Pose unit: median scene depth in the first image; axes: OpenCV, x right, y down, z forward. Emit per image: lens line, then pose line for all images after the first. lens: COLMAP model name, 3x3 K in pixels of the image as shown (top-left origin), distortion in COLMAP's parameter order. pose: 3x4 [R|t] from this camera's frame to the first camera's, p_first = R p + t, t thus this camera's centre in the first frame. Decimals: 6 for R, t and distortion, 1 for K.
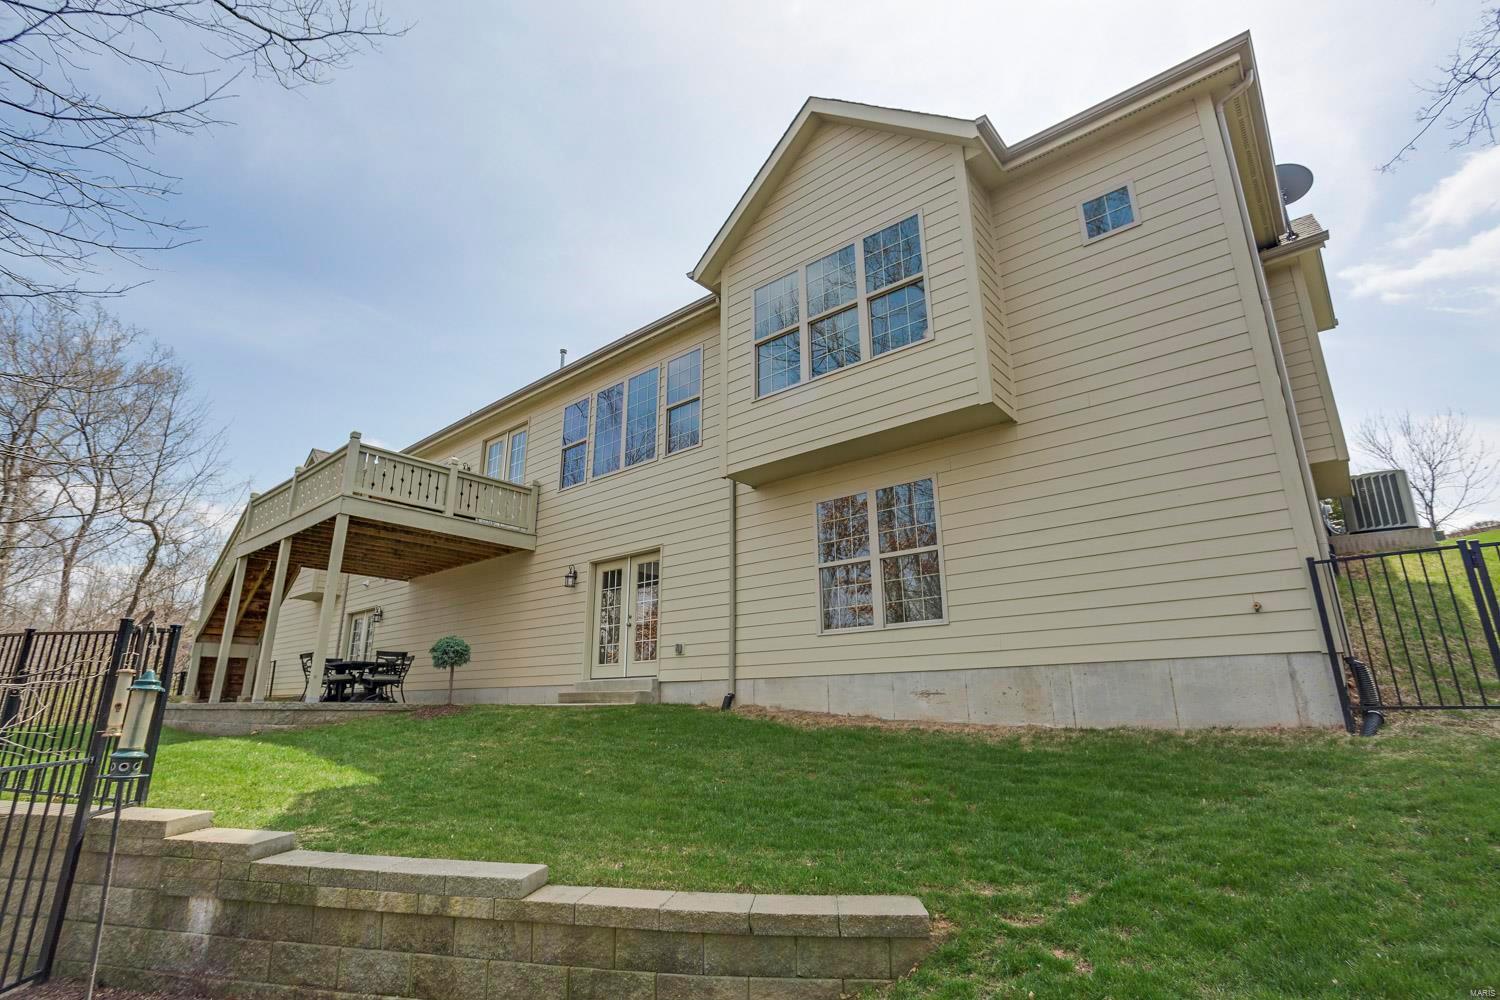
lens RADIAL K [[717.6, 0, 740.8], [0, 717.6, 499.7], [0, 0, 1]] dist [-0.059633, 0.032402]
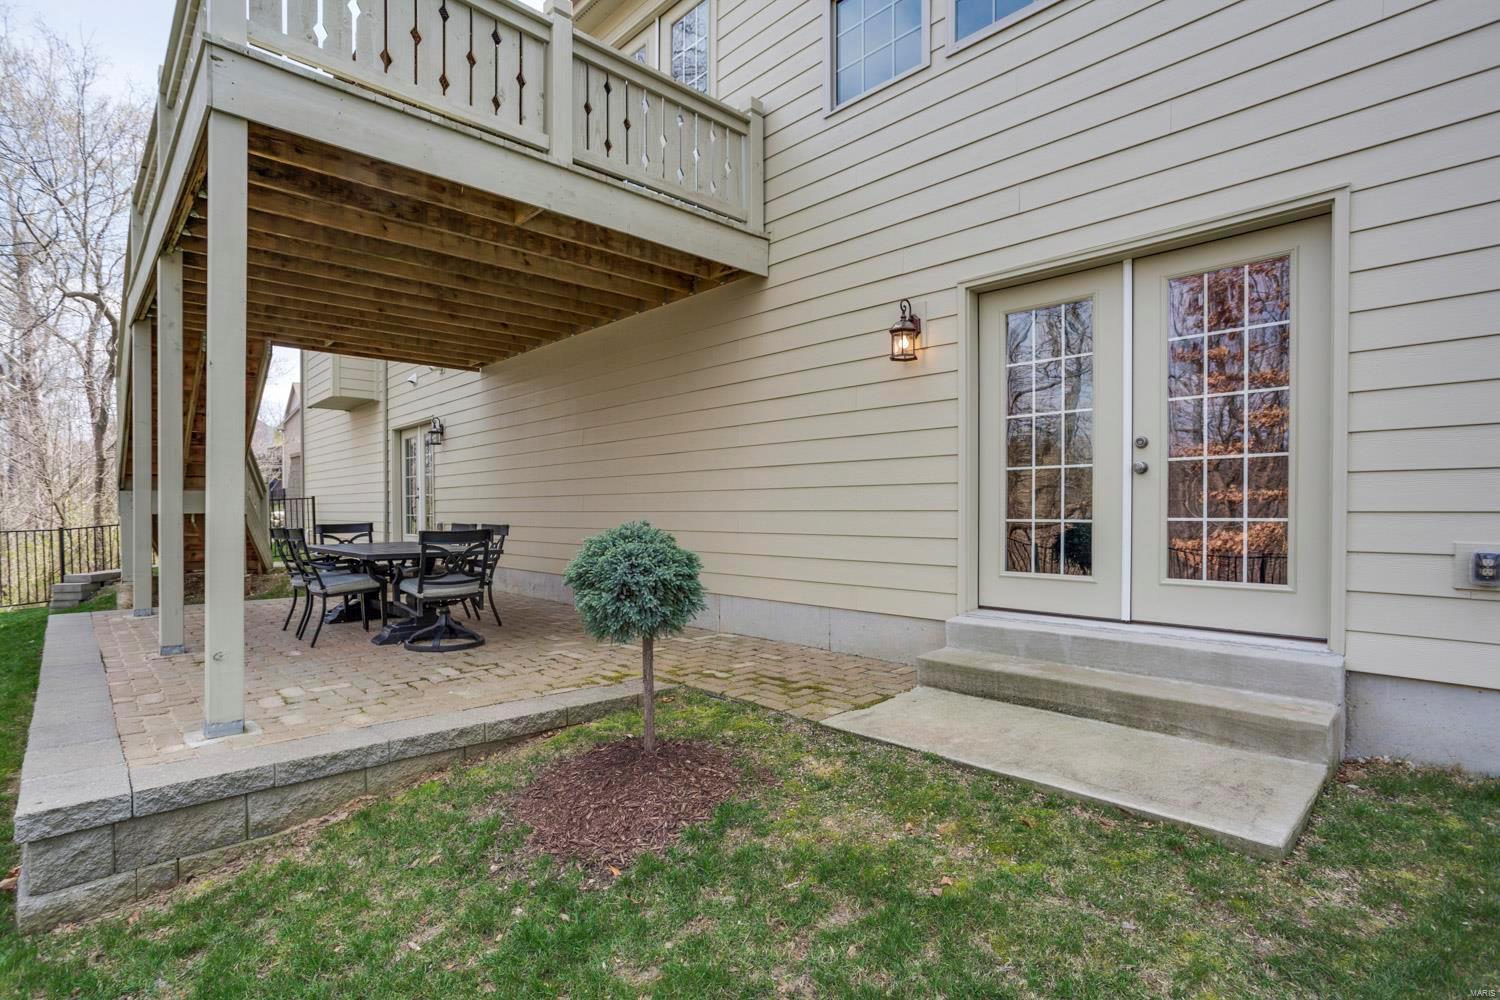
lens RADIAL K [[731.4, 0, 744.7], [0, 731.4, 515.4], [0, 0, 1]] dist [-0.058250, 0.034965]
pose [[0.995001, 0.000747, -0.099861, -0.260655], [0.028494, 0.956281, 0.291057, 0.080670], [0.095712, -0.292447, 0.951480, 0.566026]]
